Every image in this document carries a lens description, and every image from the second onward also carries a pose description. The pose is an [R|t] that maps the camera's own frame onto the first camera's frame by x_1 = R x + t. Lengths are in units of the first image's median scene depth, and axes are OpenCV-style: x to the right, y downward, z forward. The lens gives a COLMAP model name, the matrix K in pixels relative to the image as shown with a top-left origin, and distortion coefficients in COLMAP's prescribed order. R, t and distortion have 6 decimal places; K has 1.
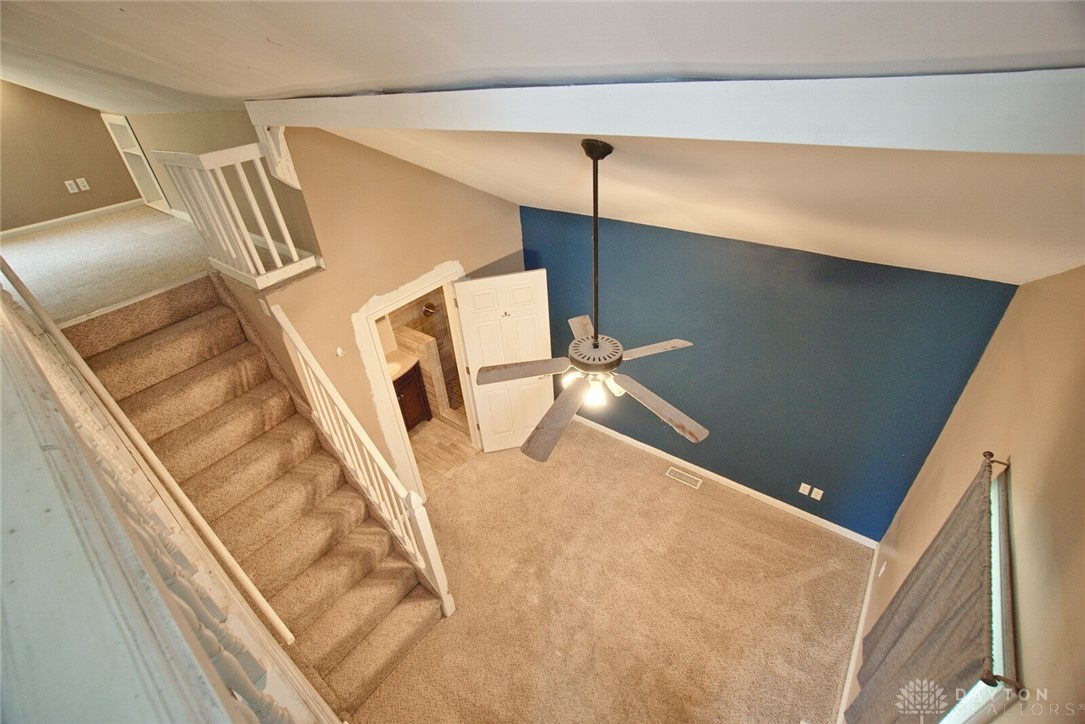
lens RADIAL K [[478.3, 0, 540.1], [0, 478.3, 358.3], [0, 0, 1]] dist [-0.027277, 0.000799]
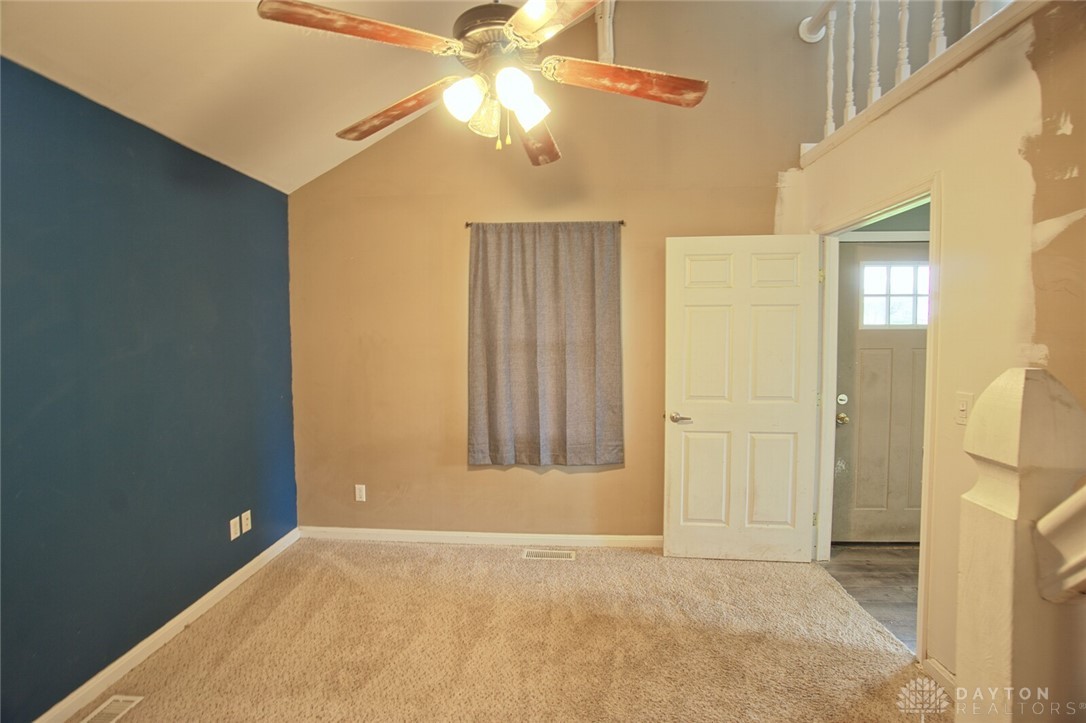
lens RADIAL K [[478.7, 0, 526.0], [0, 478.7, 358.2], [0, 0, 1]] dist [-0.027277, 0.000799]
pose [[-0.550222, 0.044532, 0.833830, -0.285286], [0.498471, 0.818648, 0.285206, 0.111049], [-0.669912, 0.572567, -0.472636, 1.082178]]
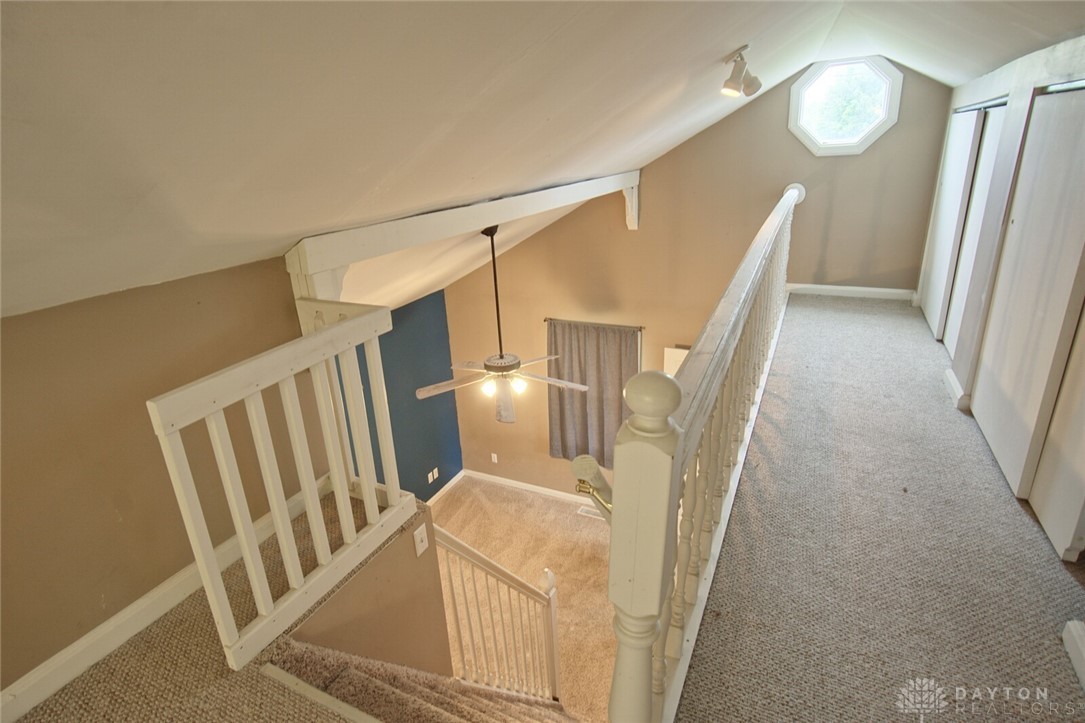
lens RADIAL K [[561.0, 0, 533.1], [0, 561.0, 352.2], [0, 0, 1]] dist [-0.028272, 0.000062]
pose [[-0.196109, -0.244722, 0.949554, -1.099220], [0.590262, 0.743804, 0.313601, -0.377504], [-0.783027, 0.621986, -0.001416, 0.664525]]
